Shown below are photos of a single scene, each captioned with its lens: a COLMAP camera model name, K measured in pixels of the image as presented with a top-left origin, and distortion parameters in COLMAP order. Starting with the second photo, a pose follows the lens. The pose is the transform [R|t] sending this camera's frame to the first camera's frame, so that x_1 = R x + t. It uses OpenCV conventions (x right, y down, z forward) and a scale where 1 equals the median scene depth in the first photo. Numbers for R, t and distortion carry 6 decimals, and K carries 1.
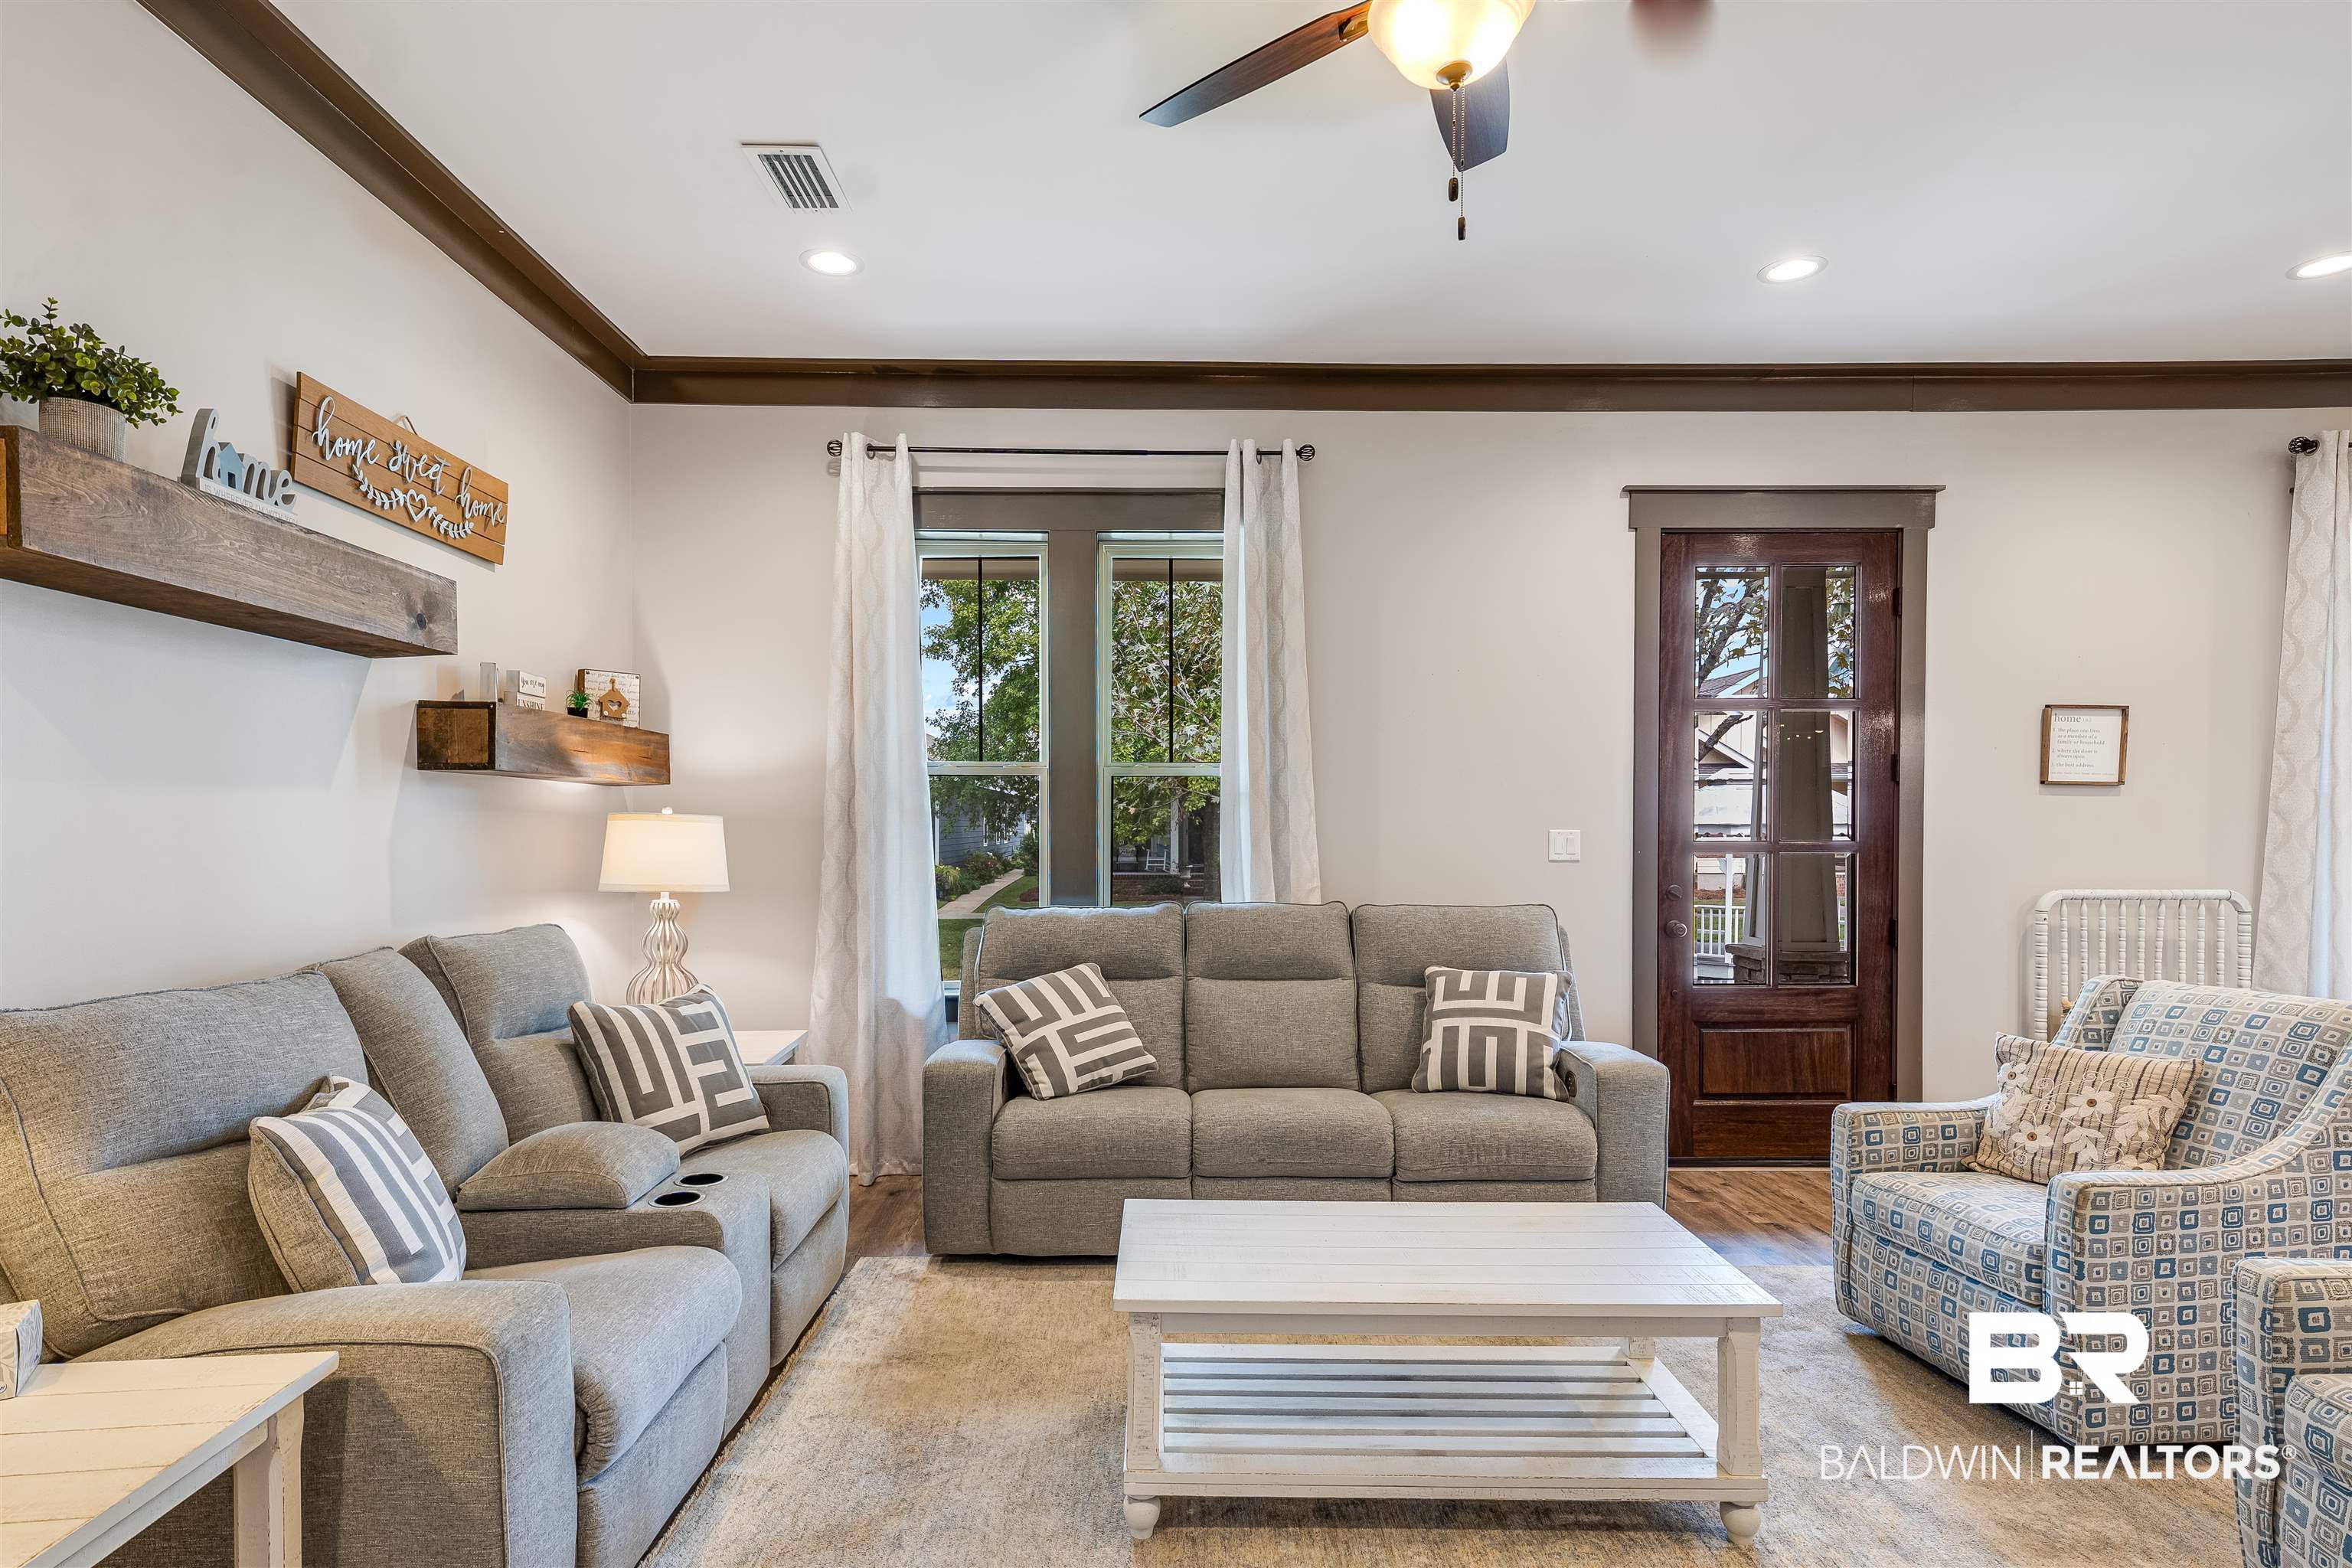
lens RADIAL K [[1270.9, 0, 1099.7], [0, 1270.9, 840.6], [0, 0, 1]] dist [0.010955, -0.002988]
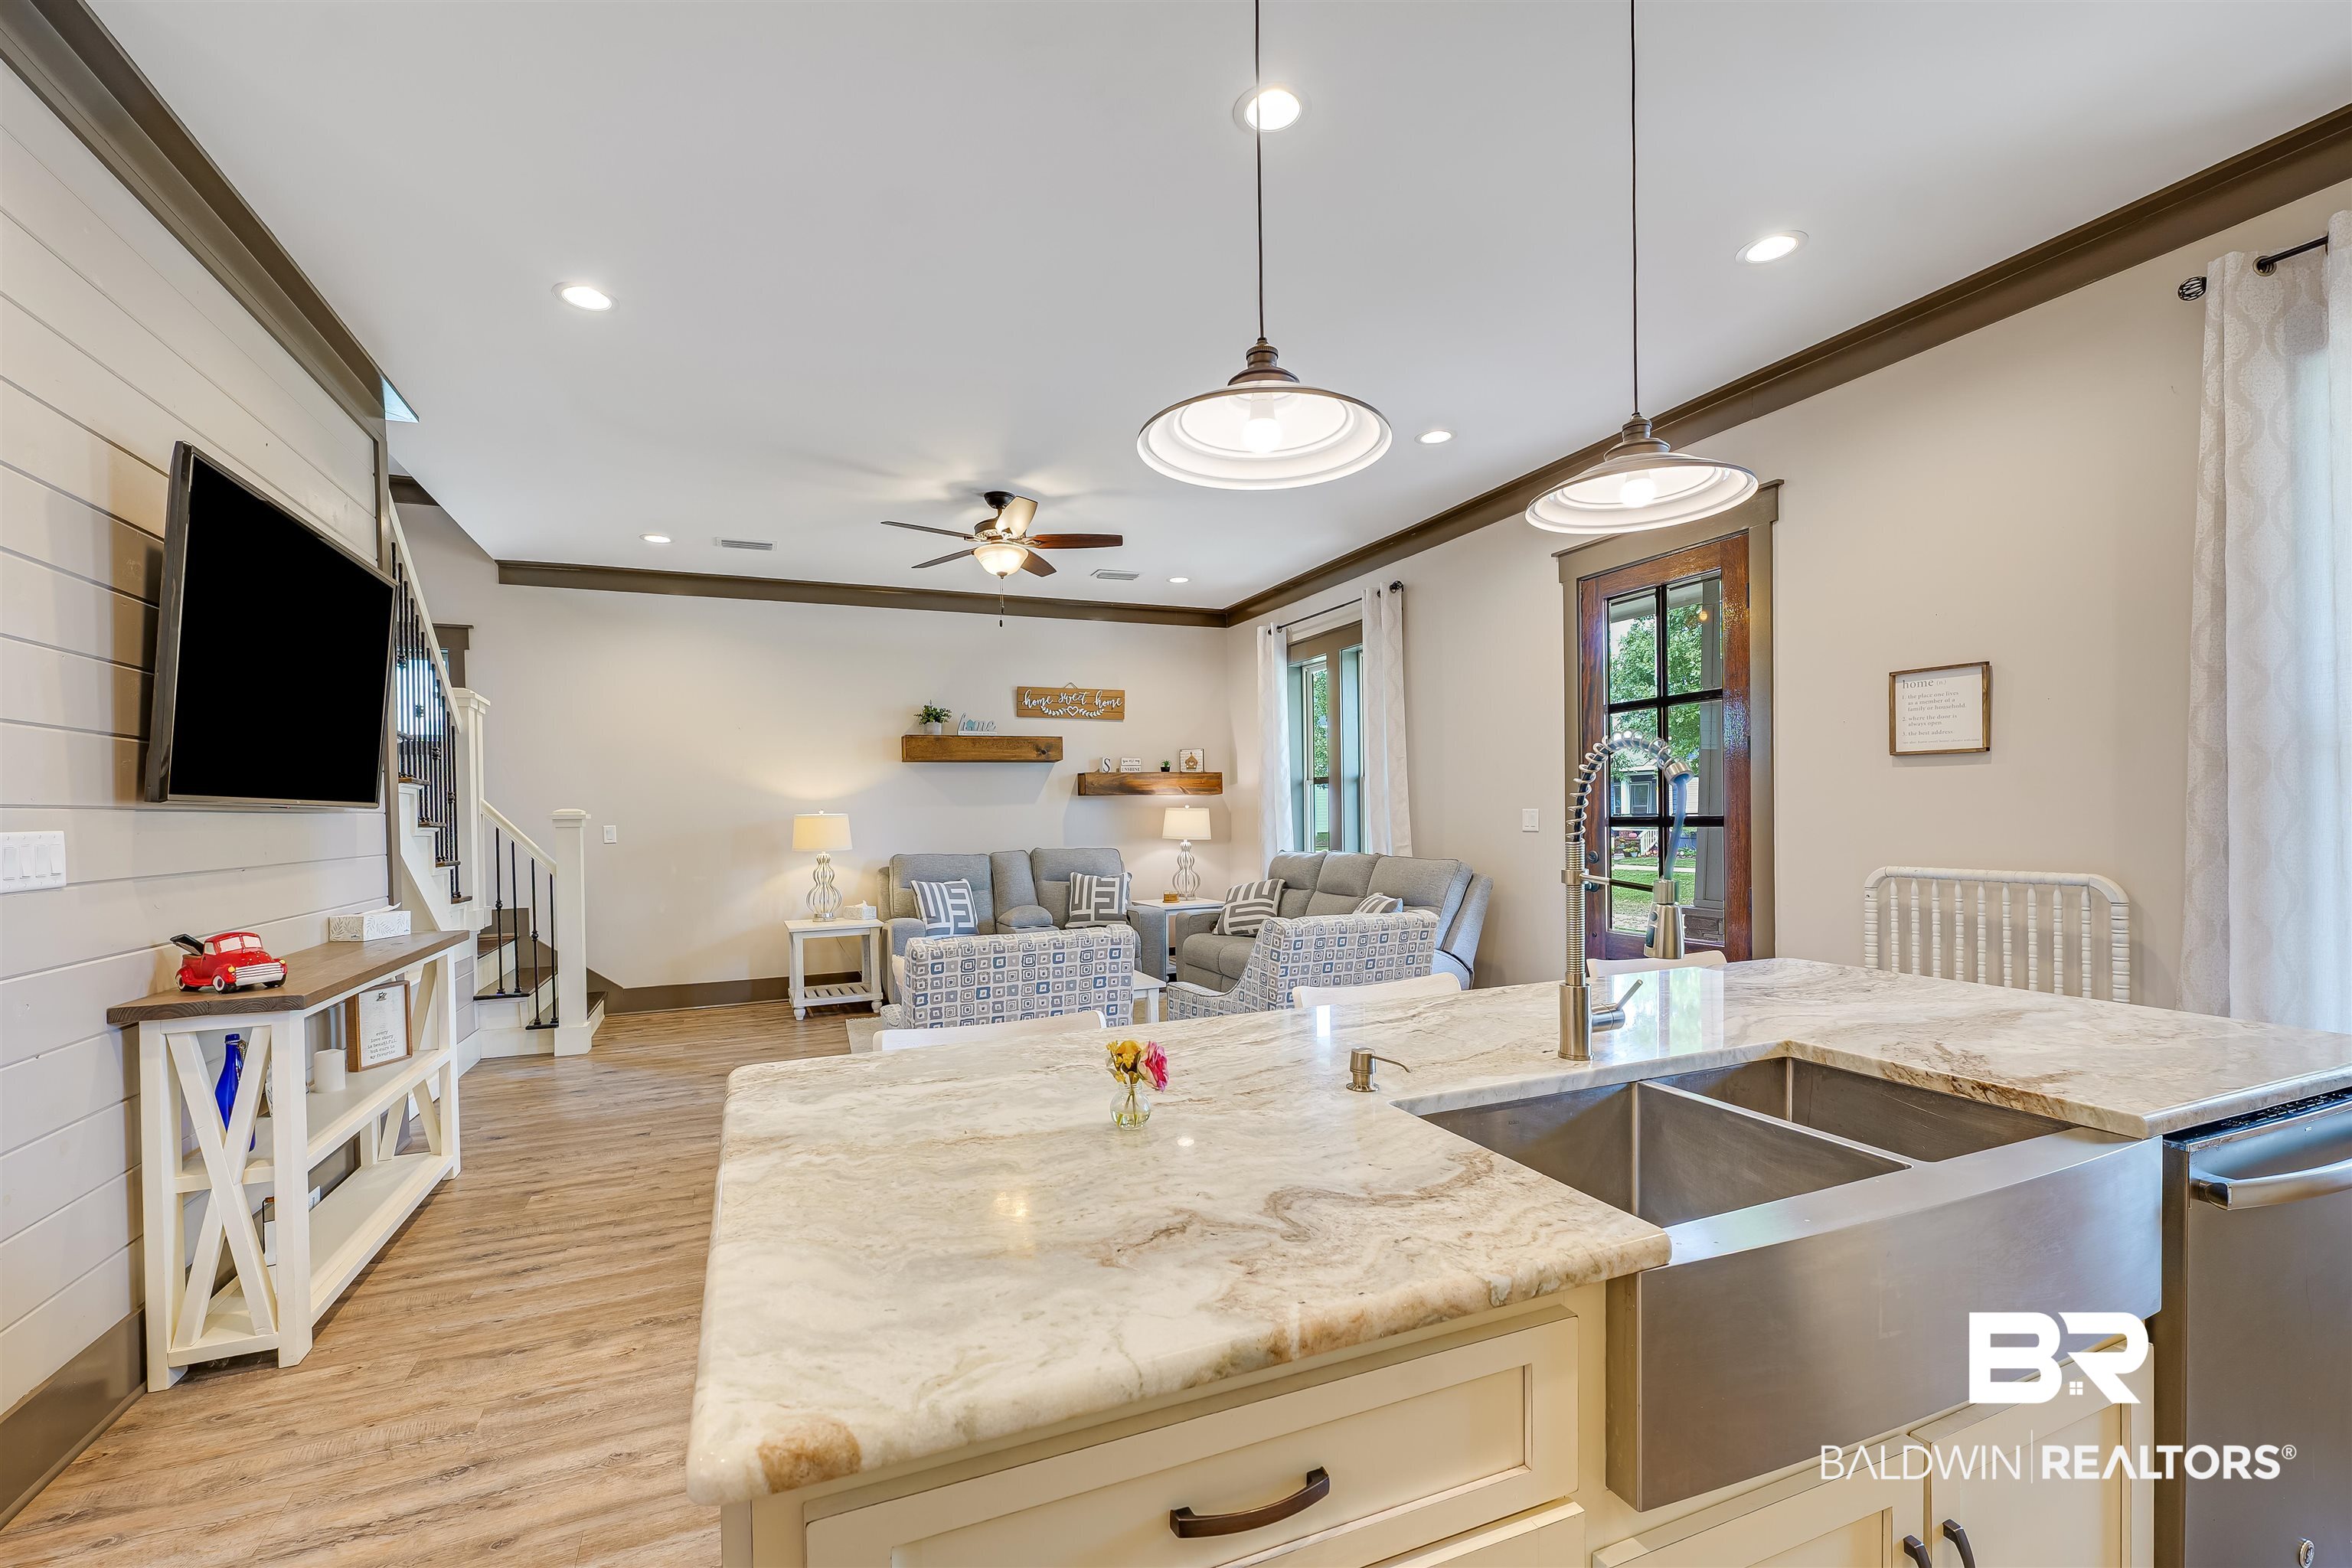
lens RADIAL K [[978.9, 0, 1159.1], [0, 978.9, 834.6], [0, 0, 1]] dist [-0.001740, 0.000317]
pose [[0.381737, 0.011733, -0.924197, 1.222828], [-0.002725, 0.999929, 0.011568, 0.007955], [0.924267, -0.001897, 0.381742, 0.217308]]
